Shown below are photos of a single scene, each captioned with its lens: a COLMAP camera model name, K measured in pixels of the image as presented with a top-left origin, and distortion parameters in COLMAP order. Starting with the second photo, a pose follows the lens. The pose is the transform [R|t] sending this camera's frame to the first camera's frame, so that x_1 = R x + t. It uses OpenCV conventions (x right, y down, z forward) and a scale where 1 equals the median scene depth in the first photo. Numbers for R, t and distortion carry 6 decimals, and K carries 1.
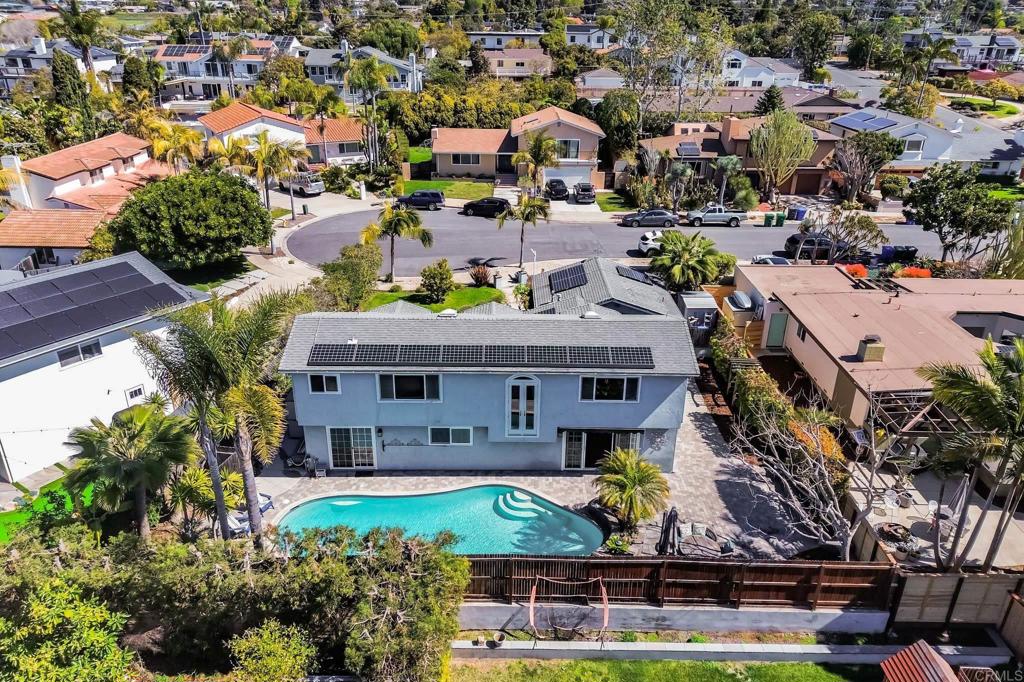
lens RADIAL K [[734.6, 0, 512.0], [0, 734.6, 341.0], [0, 0, 1]] dist [0.068097, -0.072110]
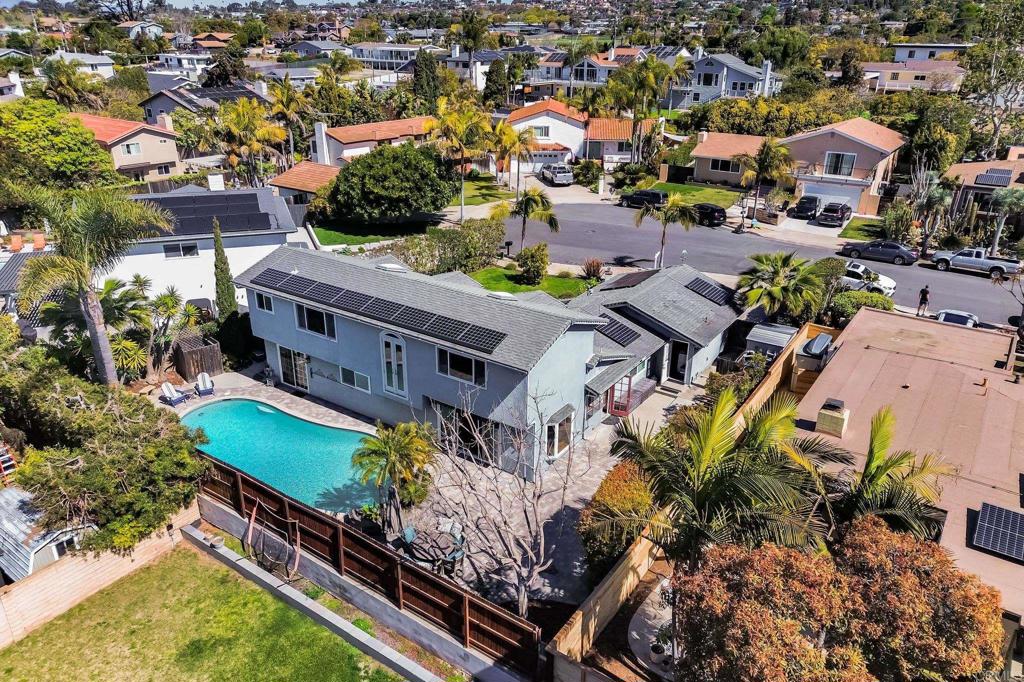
lens RADIAL K [[734.6, 0, 512.0], [0, 734.6, 341.0], [0, 0, 1]] dist [0.068097, -0.072110]
pose [[0.814811, 0.220338, -0.536222, 0.391271], [-0.234459, 0.971184, 0.042797, -0.013338], [0.530200, 0.090851, 0.842991, 0.131955]]
